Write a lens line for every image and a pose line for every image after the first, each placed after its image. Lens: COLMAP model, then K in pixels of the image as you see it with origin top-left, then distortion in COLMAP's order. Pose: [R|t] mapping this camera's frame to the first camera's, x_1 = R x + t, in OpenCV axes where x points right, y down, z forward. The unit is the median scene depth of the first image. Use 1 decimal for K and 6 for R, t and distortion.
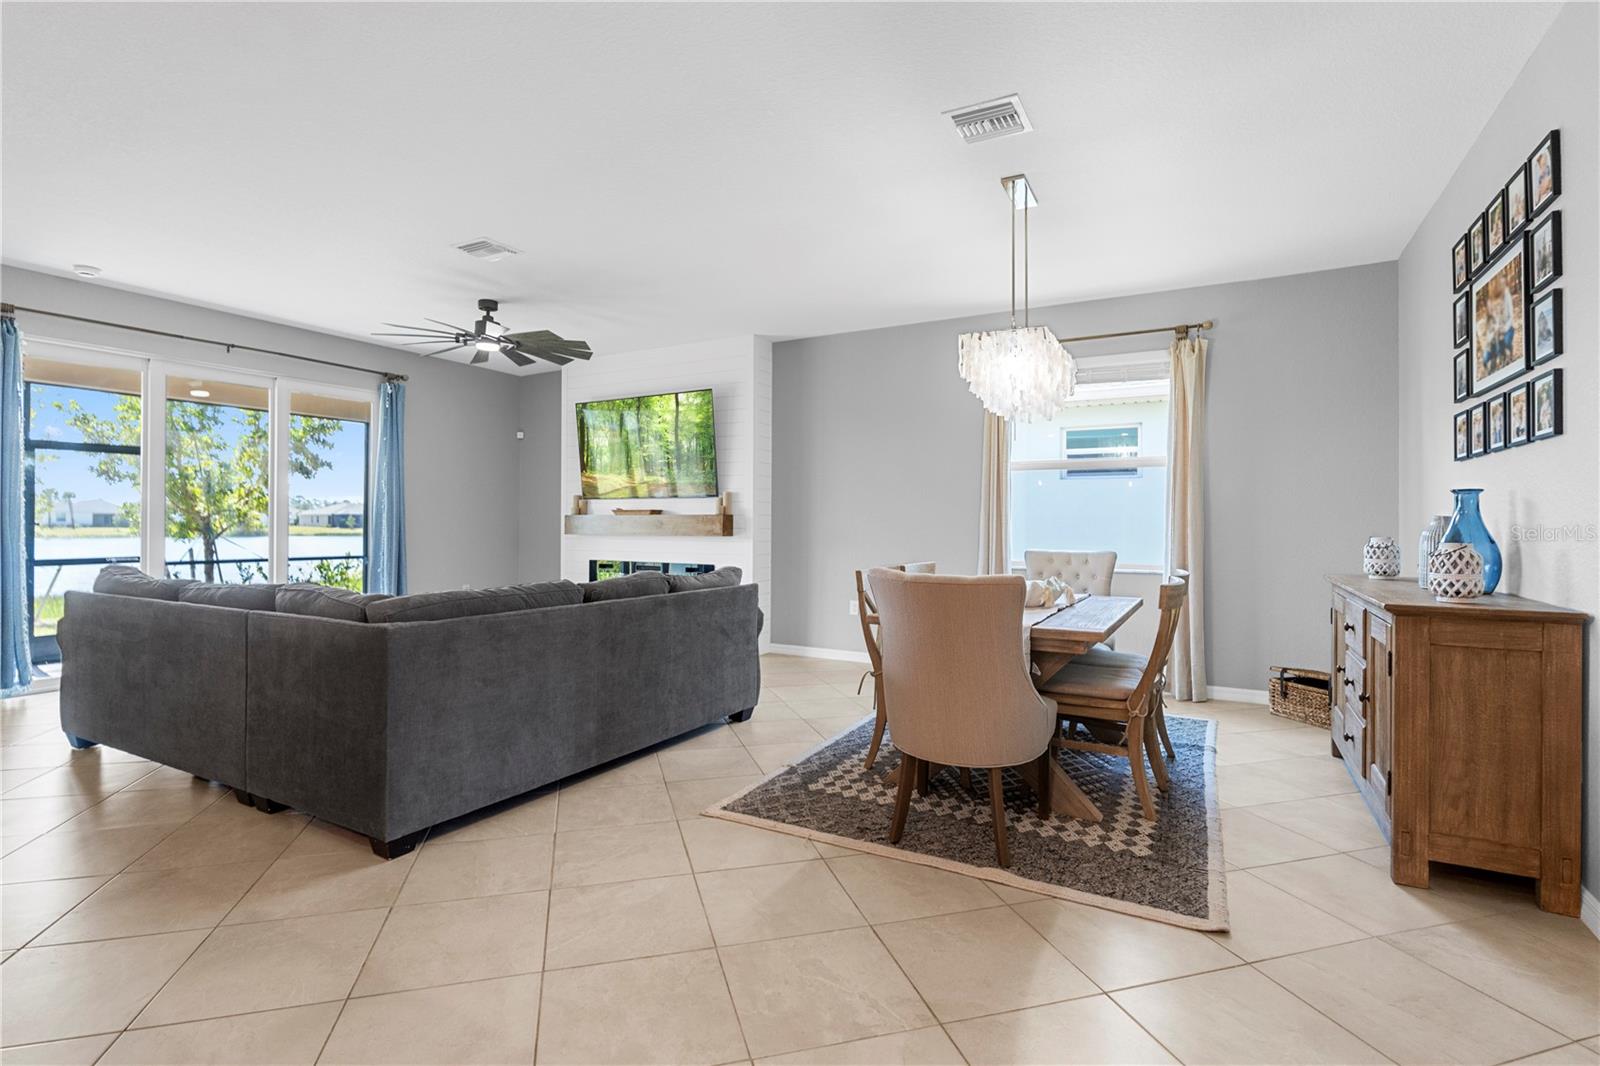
lens RADIAL K [[753.8, 0, 803.5], [0, 753.8, 524.9], [0, 0, 1]] dist [-0.009487, 0.000777]
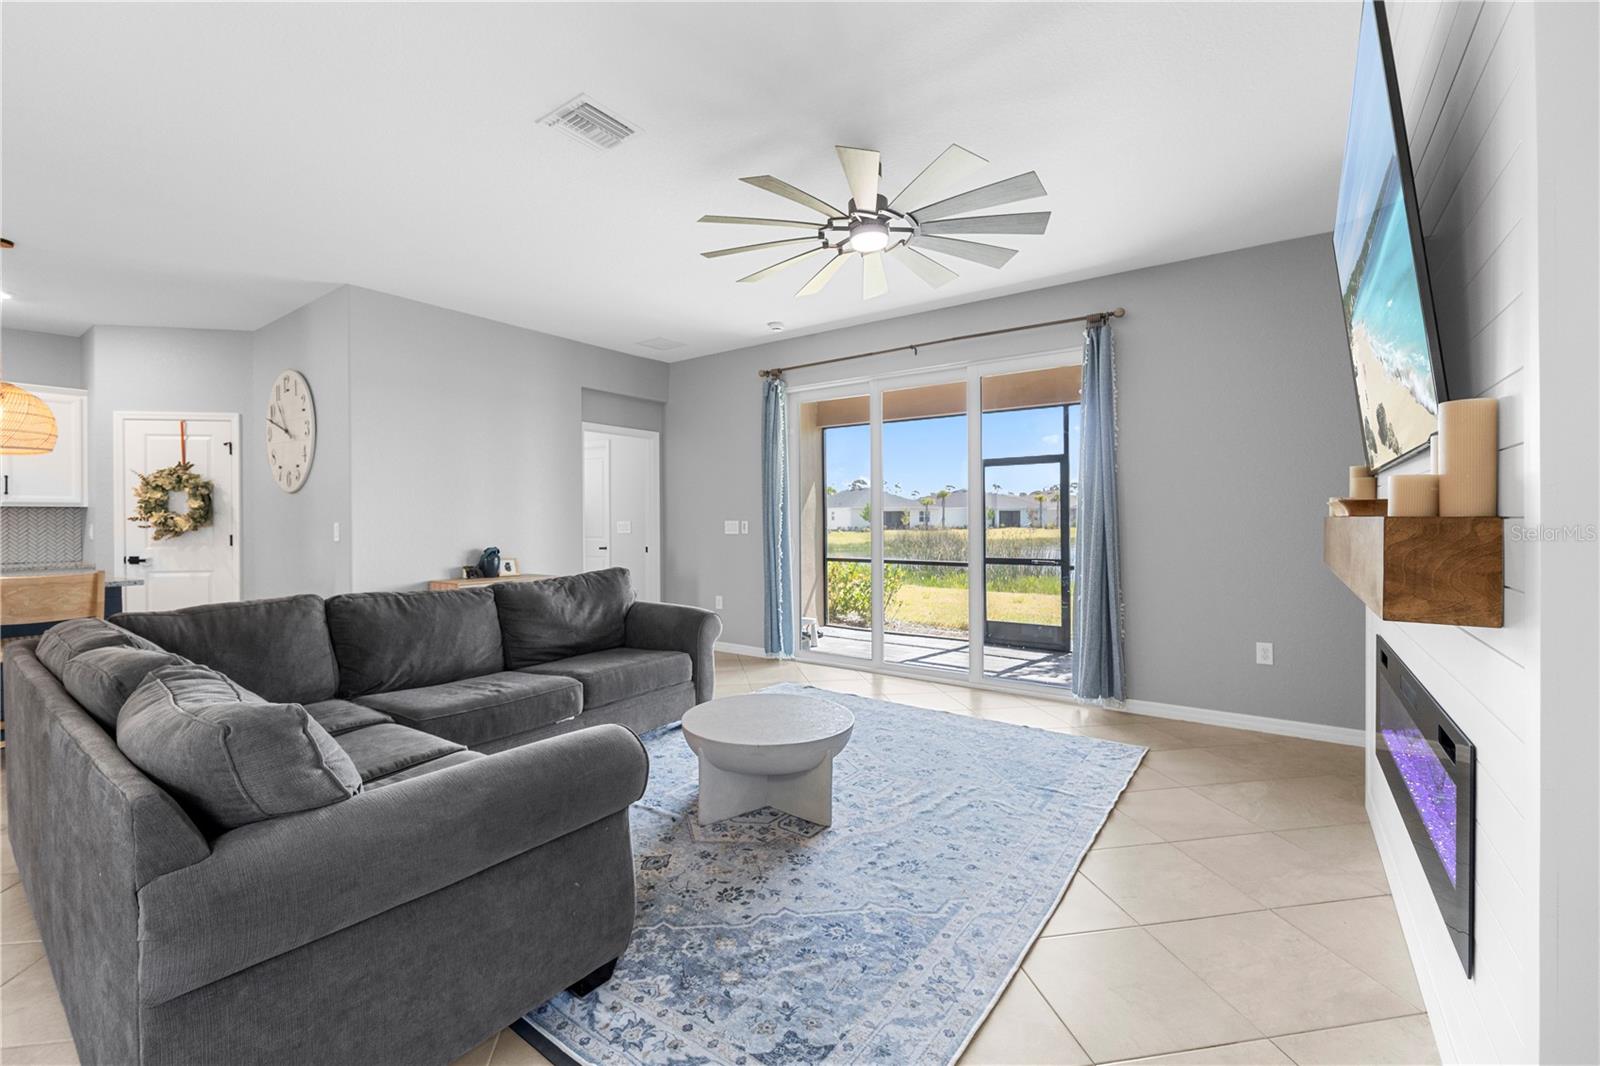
lens RADIAL K [[668.8, 0, 797.4], [0, 668.8, 525.1], [0, 0, 1]] dist [-0.009267, 0.000250]
pose [[-0.119767, 0.001977, -0.992800, 0.131551], [0.002985, 0.999994, 0.001631, -0.015865], [0.992797, -0.002768, -0.119773, 1.181455]]
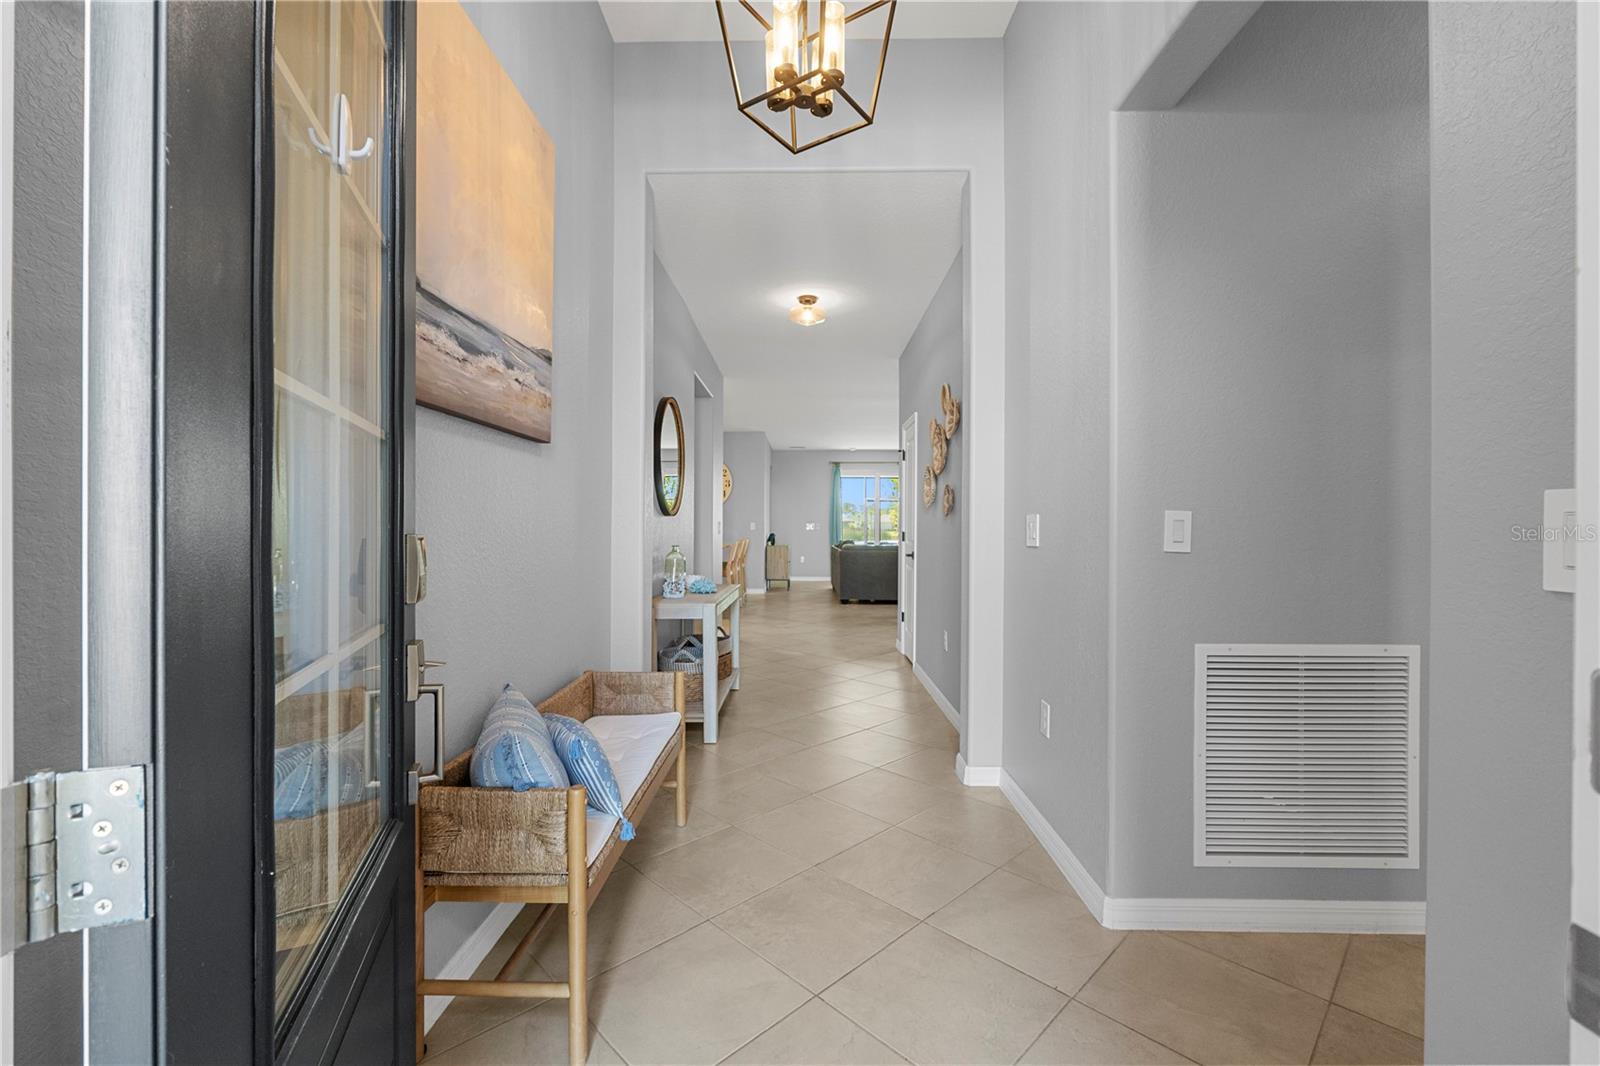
lens RADIAL K [[668.8, 0, 797.4], [0, 668.8, 525.1], [0, 0, 1]] dist [-0.009267, 0.000250]
pose [[0.472025, -0.002320, -0.881582, 1.493405], [-0.002061, 0.999991, -0.003735, -0.001631], [0.881583, 0.003580, 0.472016, -0.578492]]
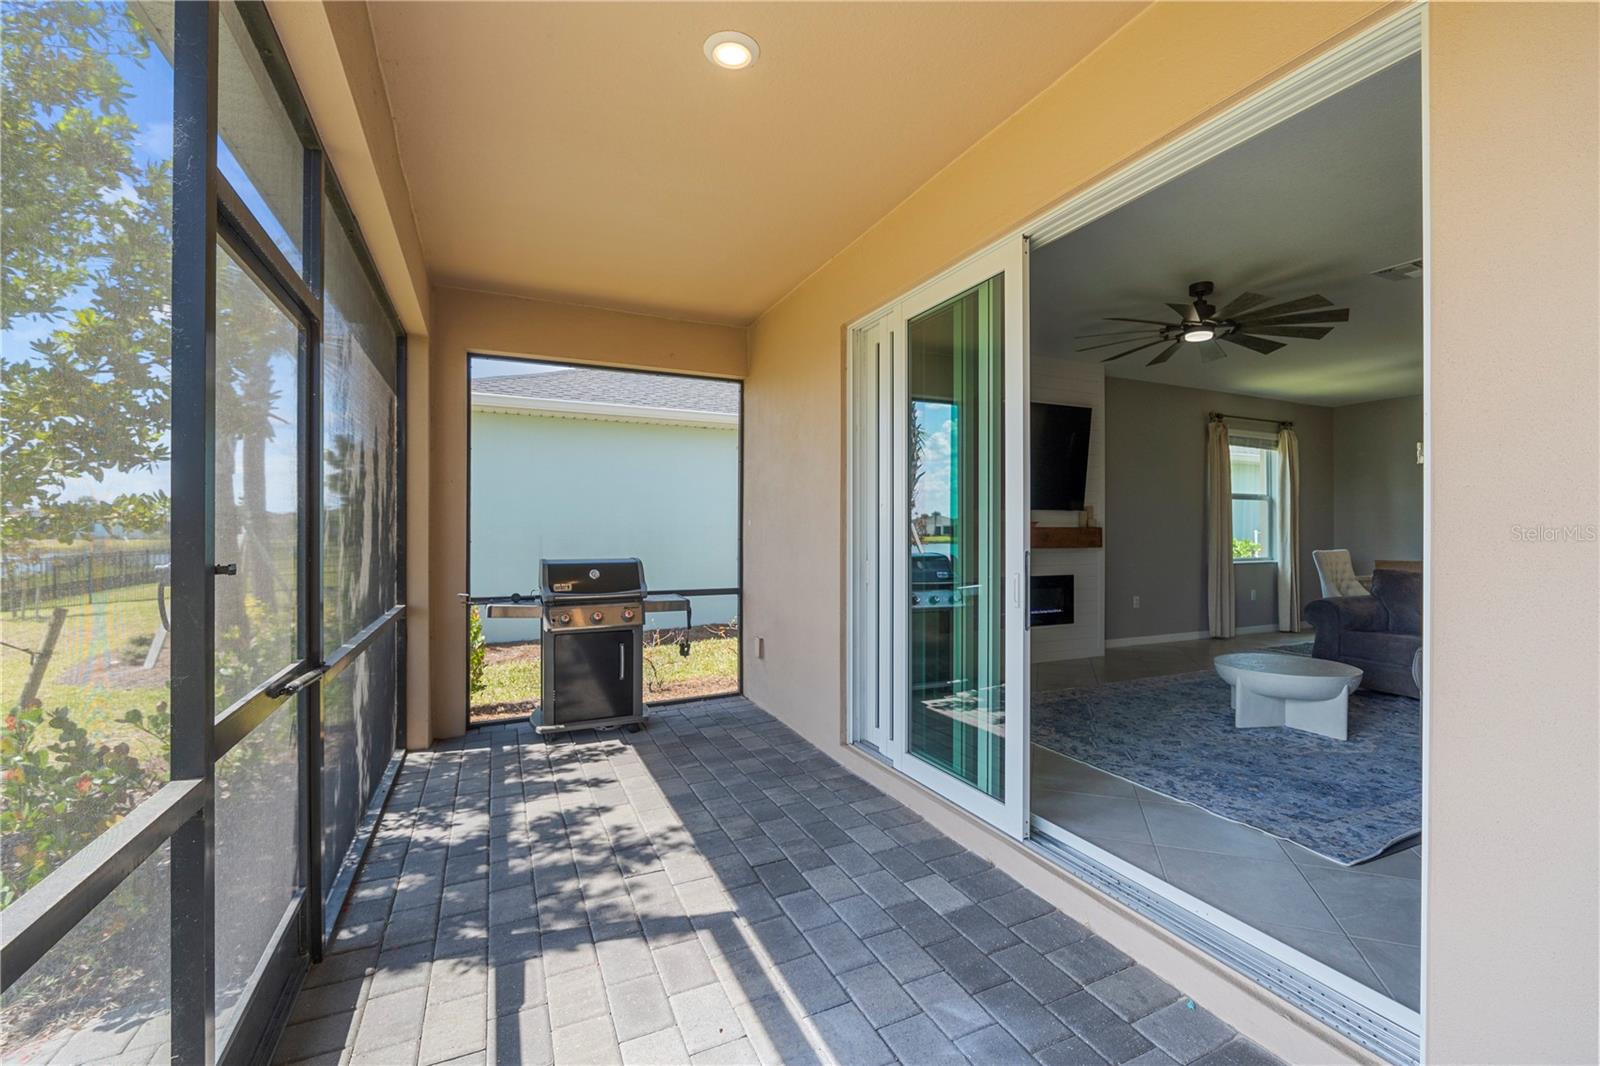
lens RADIAL K [[668.8, 0, 797.4], [0, 668.8, 525.1], [0, 0, 1]] dist [-0.009267, 0.000250]
pose [[0.597258, 0.000918, 0.802049, -1.554425], [0.003669, 0.999986, -0.003876, -0.019678], [-0.802041, 0.005257, 0.597246, 1.070506]]
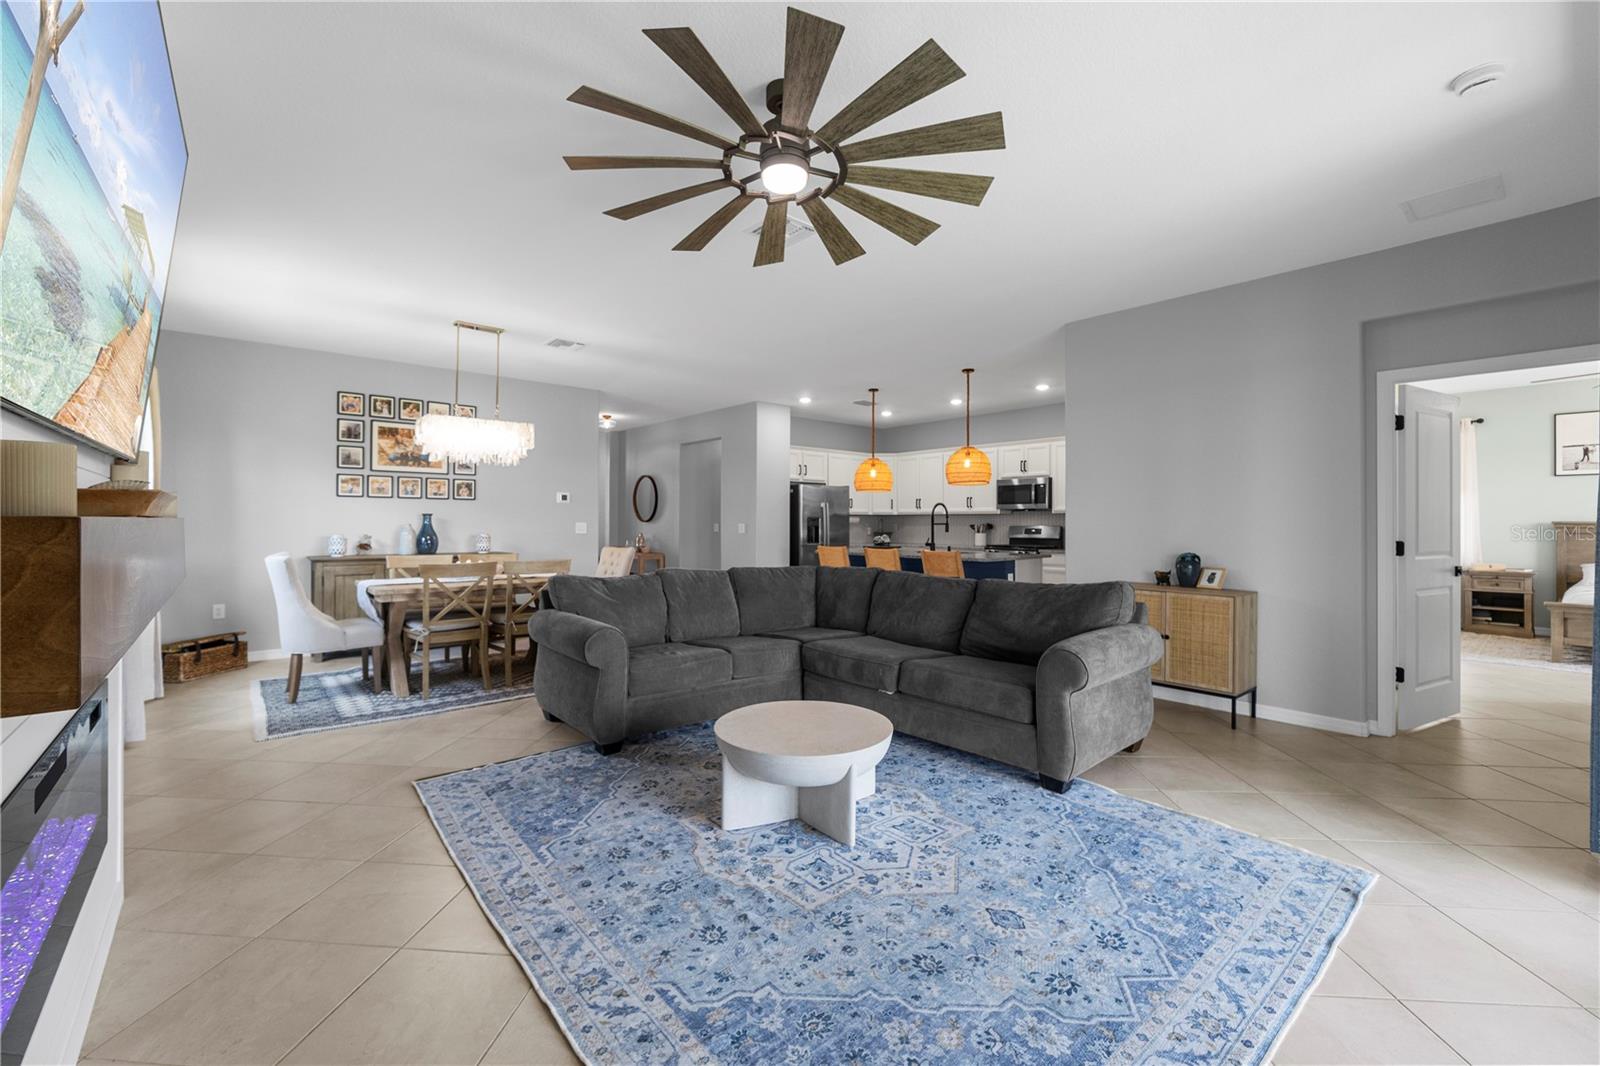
lens RADIAL K [[668.8, 0, 797.4], [0, 668.8, 525.1], [0, 0, 1]] dist [-0.009267, 0.000250]
pose [[-0.934789, -0.011675, 0.355011, -0.681954], [-0.010111, 0.999929, 0.006258, -0.020156], [-0.355059, 0.002260, -0.934841, 1.639334]]
